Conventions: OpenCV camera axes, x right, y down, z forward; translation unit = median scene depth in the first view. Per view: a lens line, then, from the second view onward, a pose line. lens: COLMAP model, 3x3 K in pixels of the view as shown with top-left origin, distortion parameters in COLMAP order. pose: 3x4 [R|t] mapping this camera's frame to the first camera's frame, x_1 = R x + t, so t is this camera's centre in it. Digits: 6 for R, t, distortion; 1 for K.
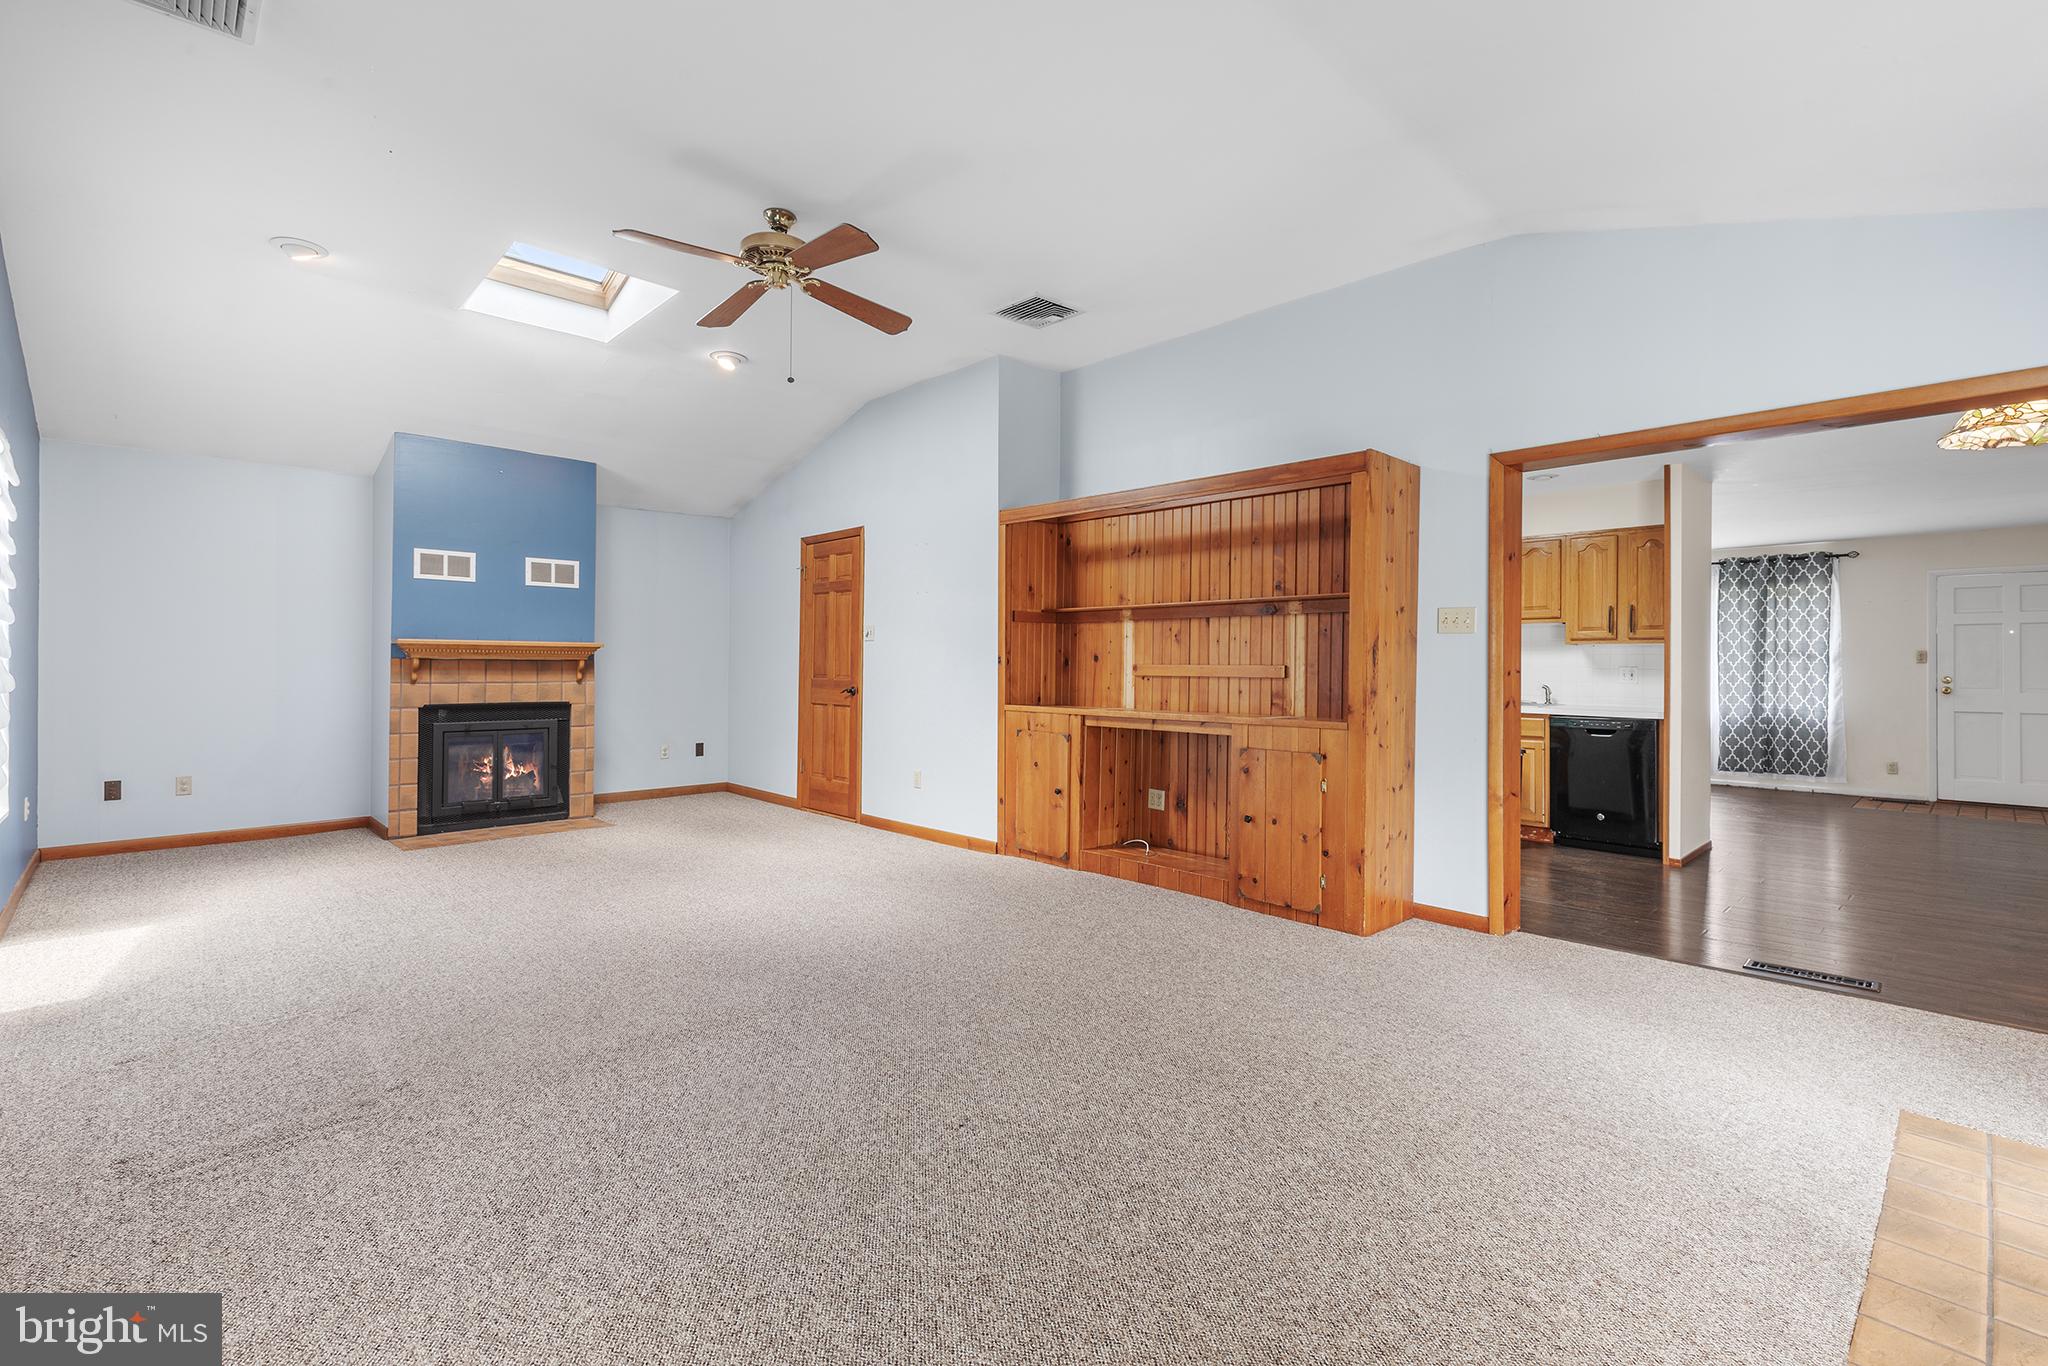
lens RADIAL K [[917.3, 0, 1029.1], [0, 917.3, 657.3], [0, 0, 1]] dist [0.002778, 0.000176]
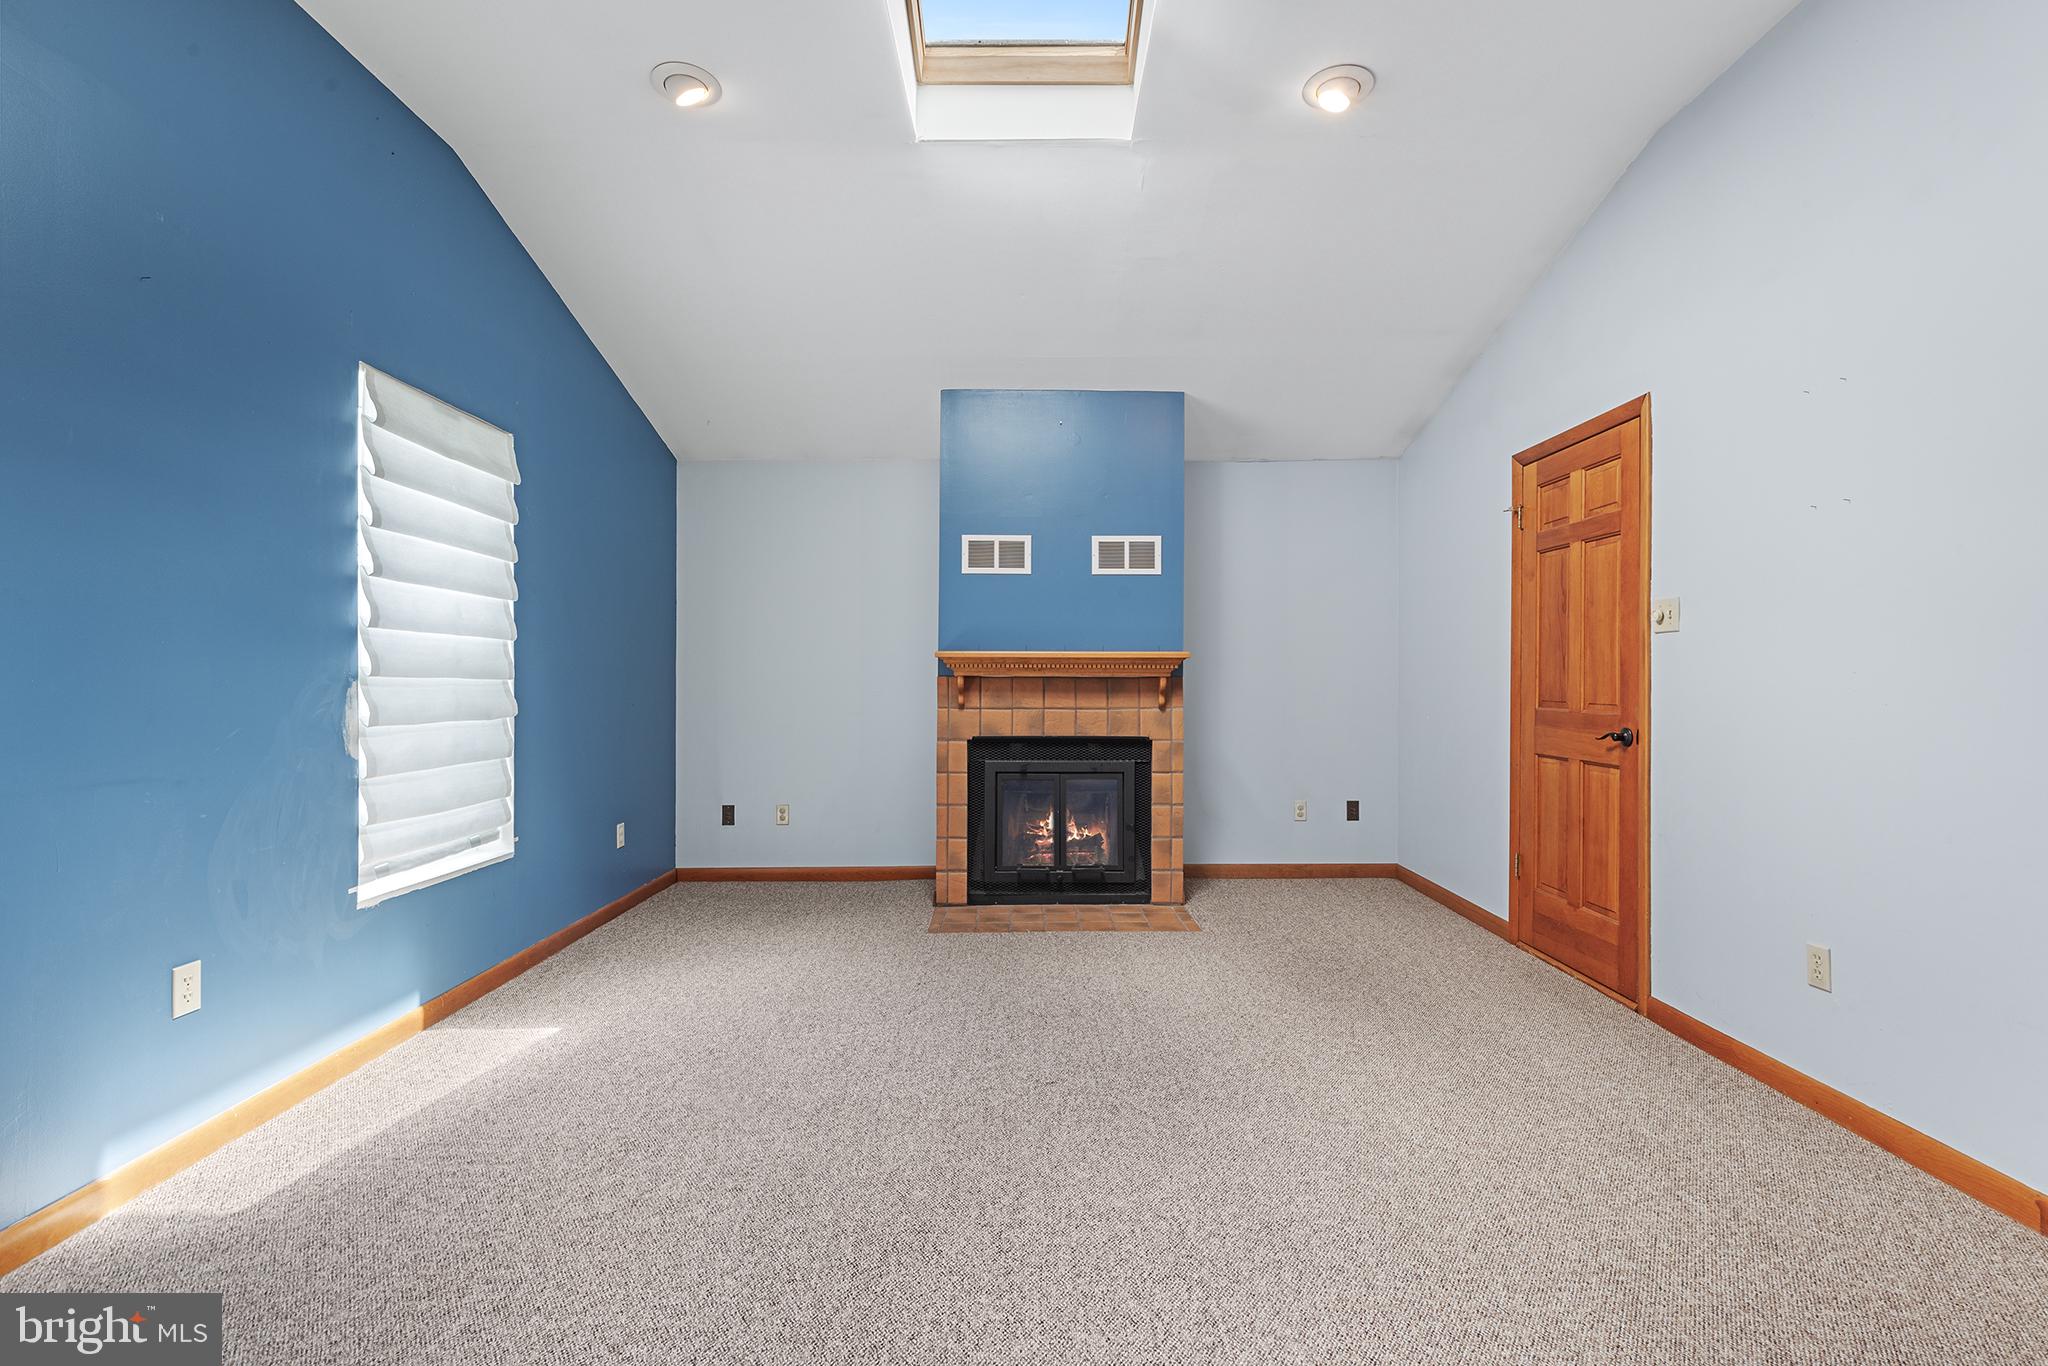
lens RADIAL K [[913.9, 0, 1021.8], [0, 913.9, 674.1], [0, 0, 1]] dist [0.001974, -0.000038]
pose [[0.721584, -0.008715, -0.692272, -0.088407], [0.008884, 0.999955, -0.003328, 0.002089], [0.692270, -0.003749, 0.721629, 0.432790]]
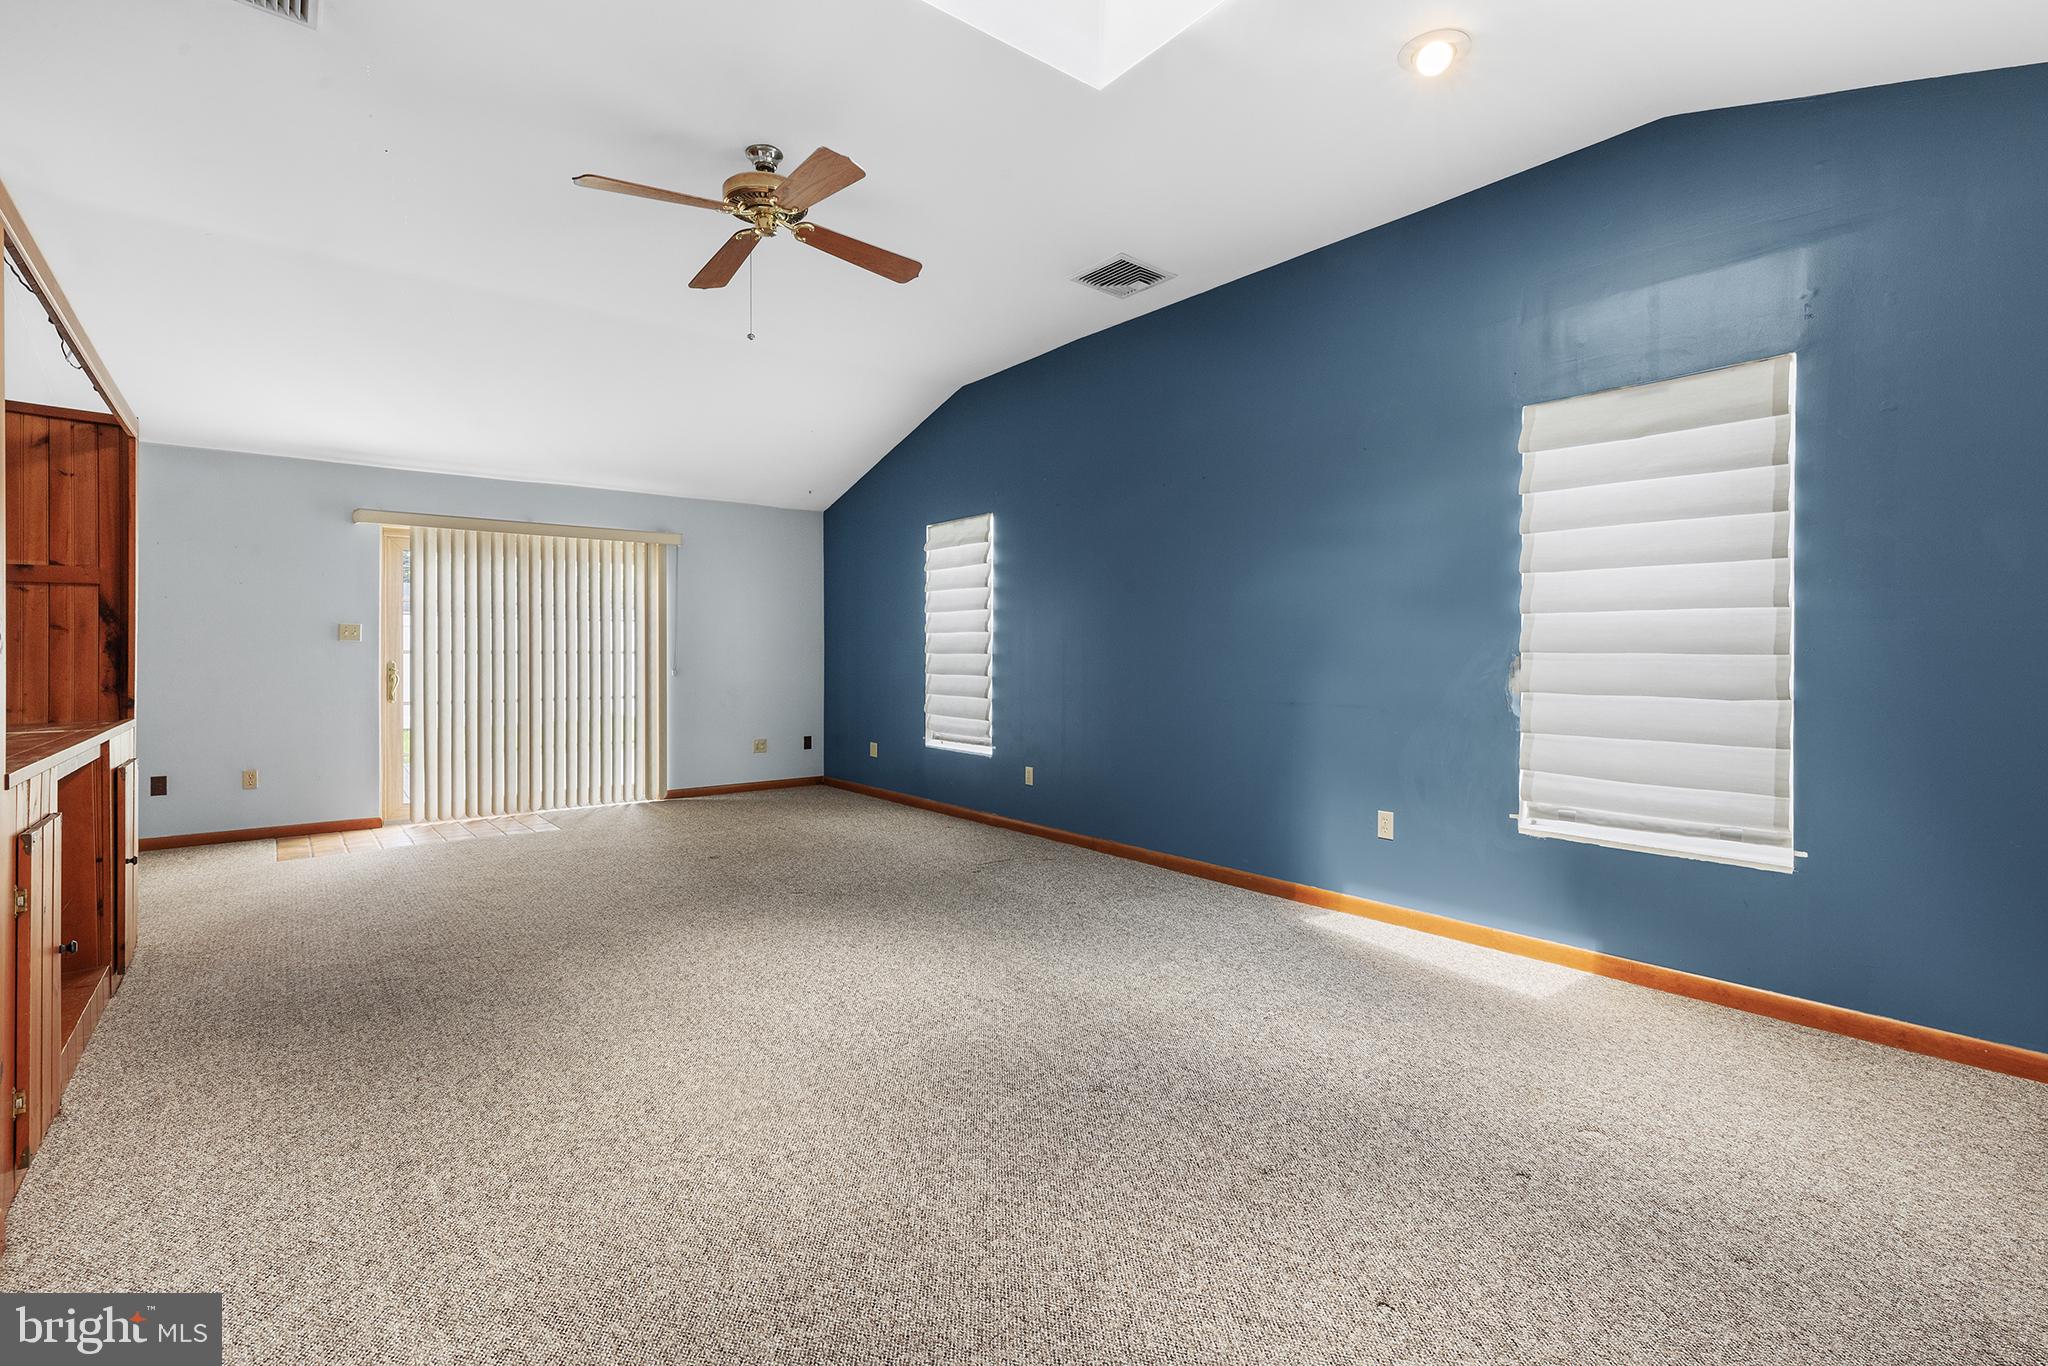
lens RADIAL K [[937.9, 0, 1048.9], [0, 937.9, 657.2], [0, 0, 1]] dist [0.000327, 0.000007]
pose [[-0.997664, -0.005914, 0.068058, -0.355916], [-0.006356, 0.999960, -0.006279, 0.006704], [-0.068018, -0.006697, -0.997662, 1.094933]]
